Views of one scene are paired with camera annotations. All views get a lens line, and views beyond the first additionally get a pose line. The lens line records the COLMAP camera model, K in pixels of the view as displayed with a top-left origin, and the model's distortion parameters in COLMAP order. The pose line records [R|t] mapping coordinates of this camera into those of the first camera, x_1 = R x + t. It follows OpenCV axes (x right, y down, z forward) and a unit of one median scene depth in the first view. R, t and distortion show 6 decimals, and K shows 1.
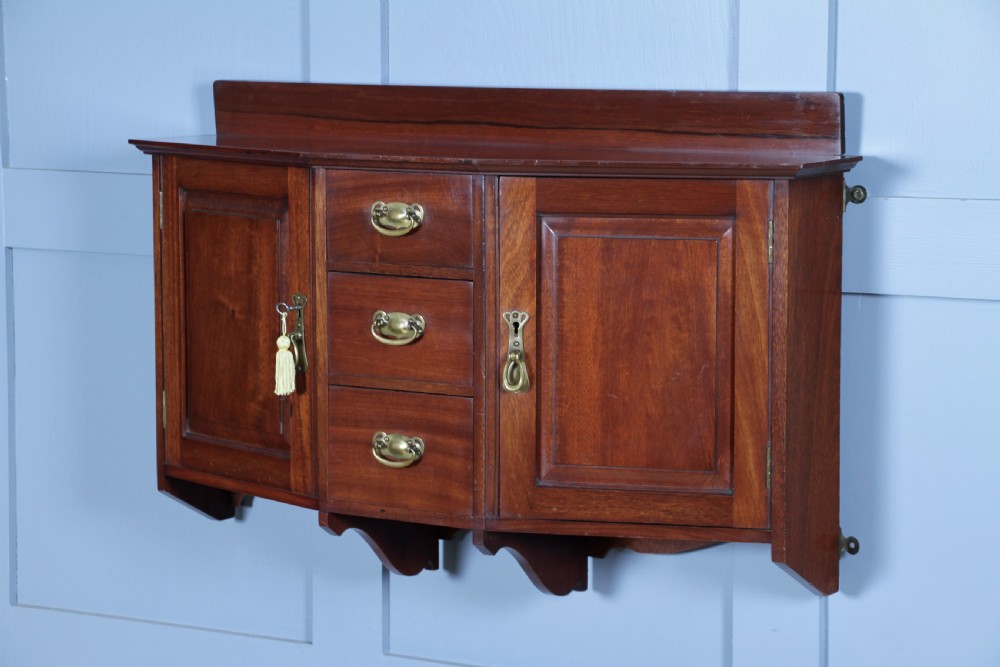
lens RADIAL K [[2950.1, 0, 497.9], [0, 2950.1, 342.2], [0, 0, 1]] dist [0.511306, 0.000000]
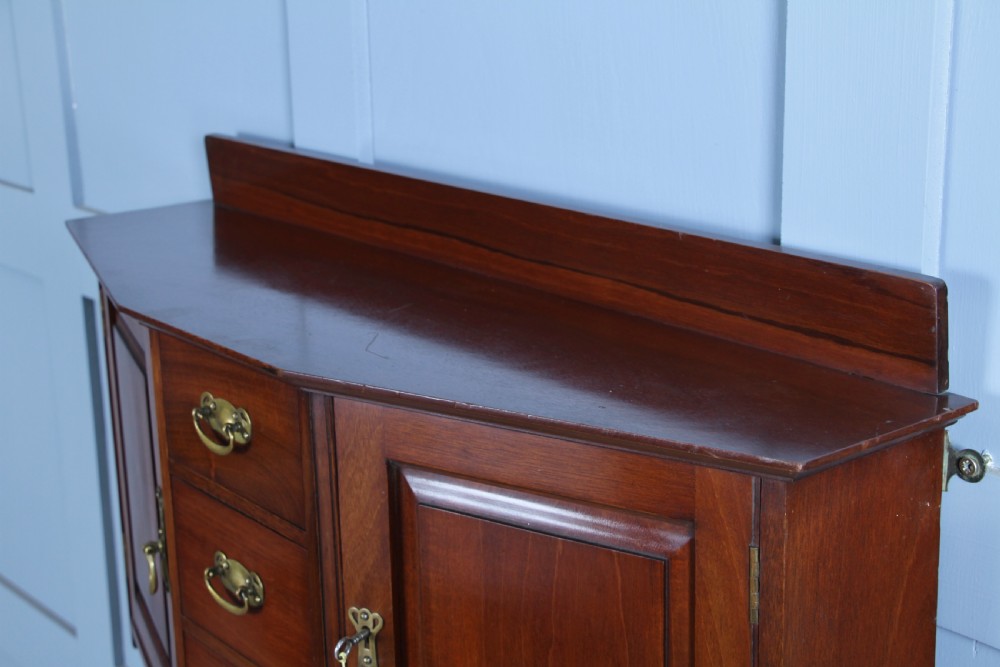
lens RADIAL K [[1631.1, 0, 494.9], [0, 1631.1, 363.6], [0, 0, 1]] dist [0.058275, 0.000000]
pose [[0.939452, 0.072674, -0.334884, 0.137810], [-0.014618, 0.984862, 0.172721, -0.116921], [0.342367, -0.157368, 0.926294, 0.700247]]
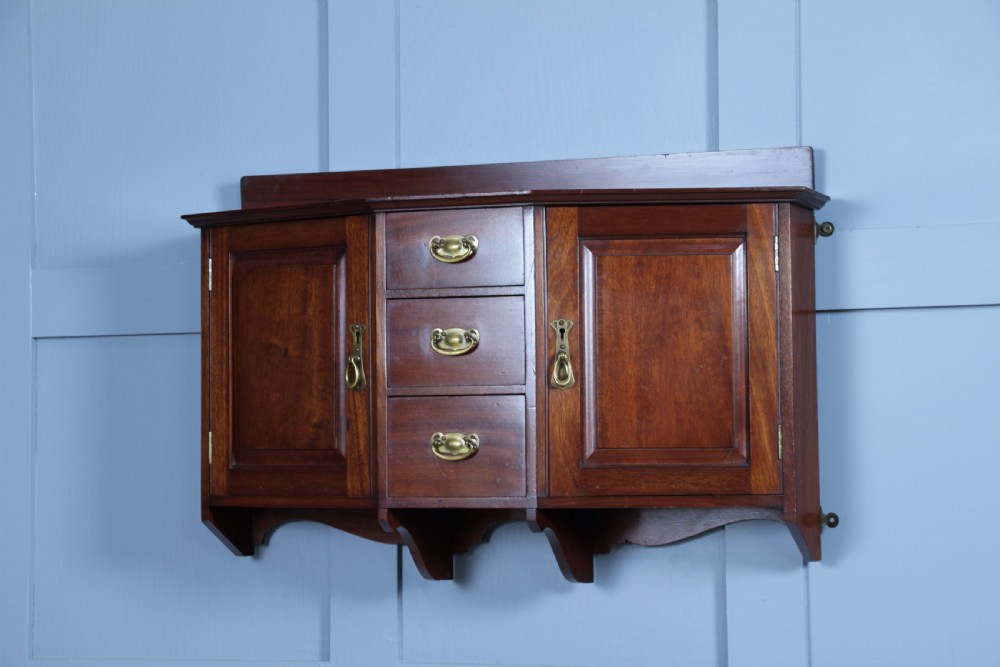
lens RADIAL K [[2555.9, 0, 513.9], [0, 2555.9, 322.4], [0, 0, 1]] dist [0.366188, 0.000000]
pose [[0.980182, 0.000169, 0.198100, -0.214789], [0.034153, 0.984882, -0.169827, 0.163419], [-0.195134, 0.173227, 0.965358, 0.009028]]
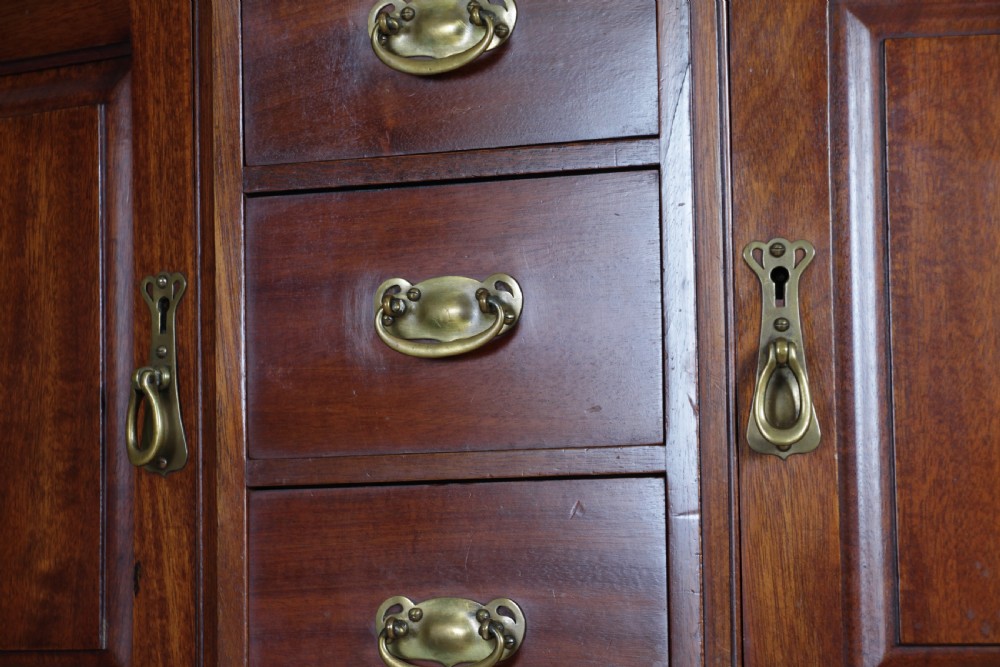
lens RADIAL K [[3307.3, 0, 497.3], [0, 3307.3, 331.9], [0, 0, 1]] dist [0.497507, 0.000000]
pose [[0.988167, -0.001049, 0.153377, -0.094311], [0.033760, 0.976940, -0.210827, 0.089214], [-0.149619, 0.213510, 0.965416, 0.588979]]
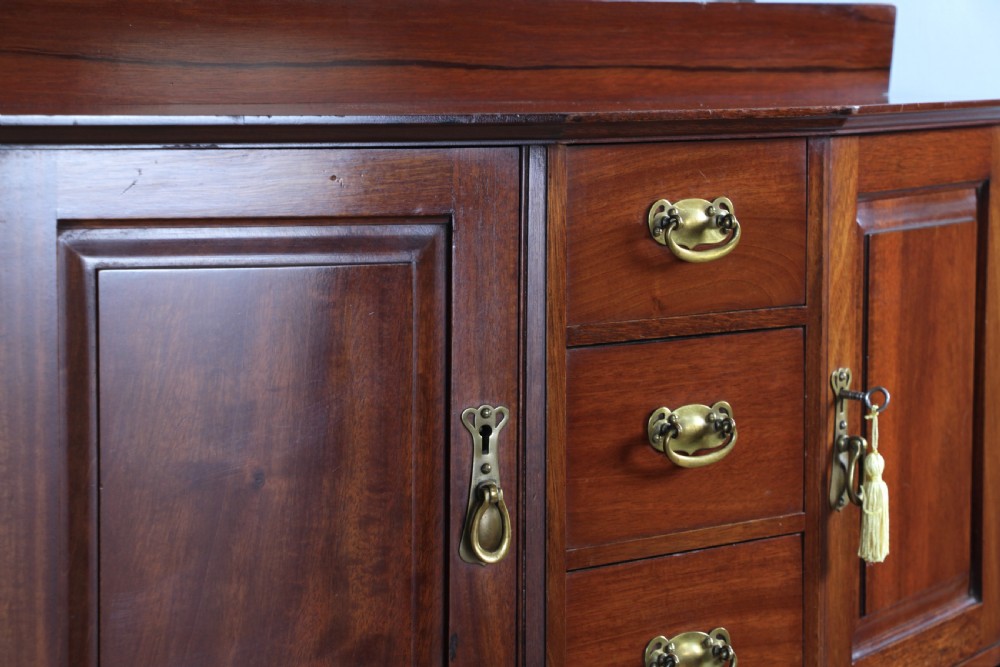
lens RADIAL K [[2393.9, 0, 504.5], [0, 2393.9, 343.9], [0, 0, 1]] dist [0.349784, 0.000000]
pose [[0.321295, -0.112215, 0.940307, -0.454819], [0.112202, 0.990471, 0.079863, -0.059920], [-0.940309, 0.079844, 0.330824, 0.895979]]
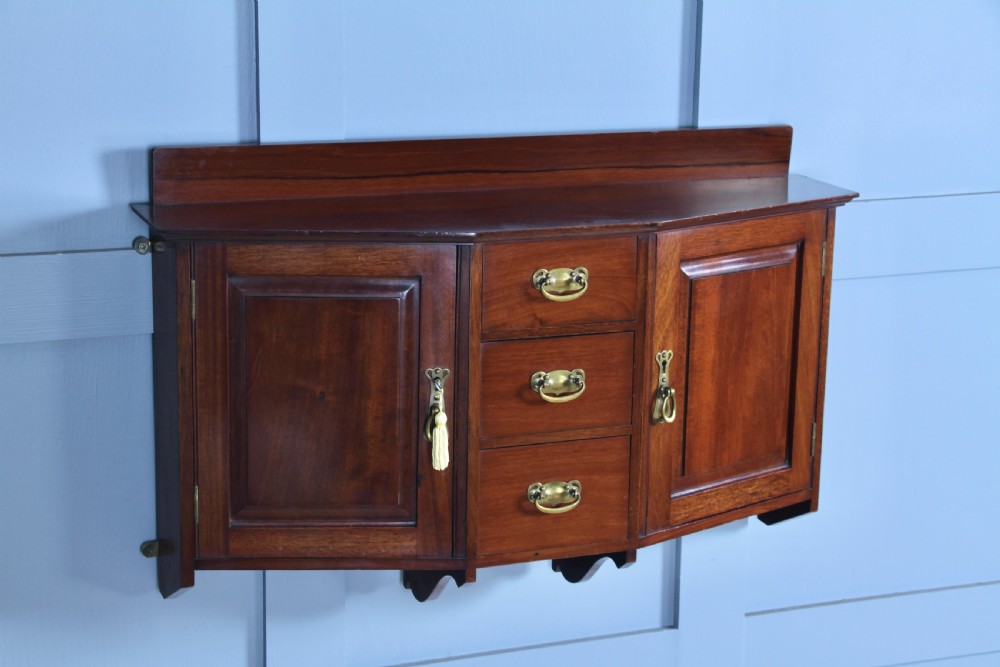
lens RADIAL K [[1920.4, 0, 545.1], [0, 1920.4, 352.6], [0, 0, 1]] dist [0.252702, 0.000000]
pose [[0.583808, -0.190997, 0.789106, -0.581809], [0.074712, 0.980449, 0.182036, -0.142821], [-0.808447, -0.047318, 0.586664, 0.607660]]
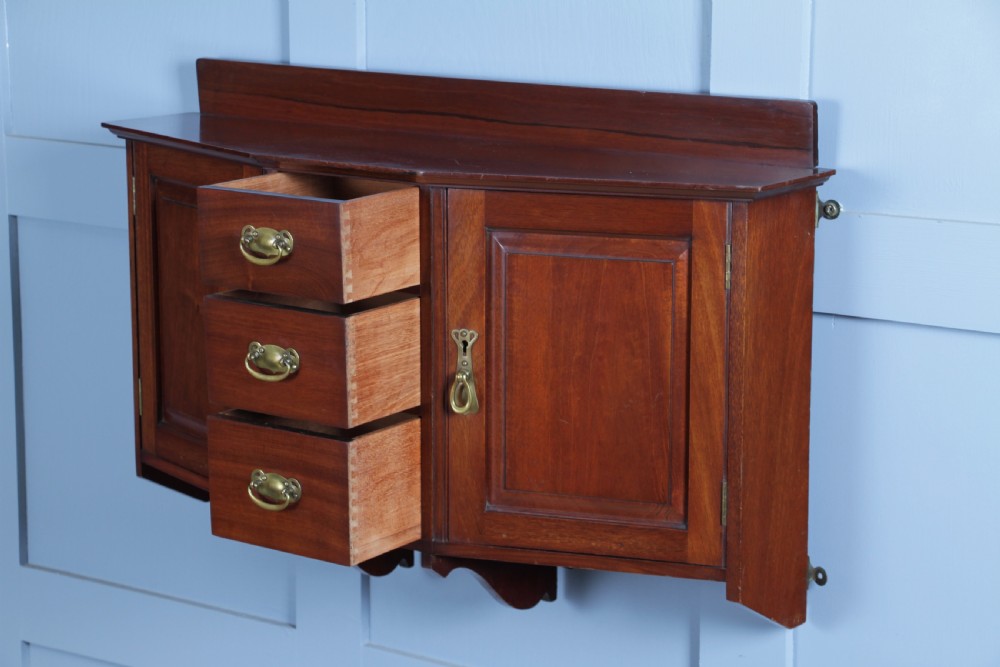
lens RADIAL K [[2555.9, 0, 484.5], [0, 2555.9, 353.4], [0, 0, 1]] dist [0.366188, 0.000000]
pose [[0.995975, 0.018165, -0.087777, 0.084080], [-0.010898, 0.996526, 0.082565, -0.070160], [0.088972, -0.081276, 0.992713, 0.180640]]
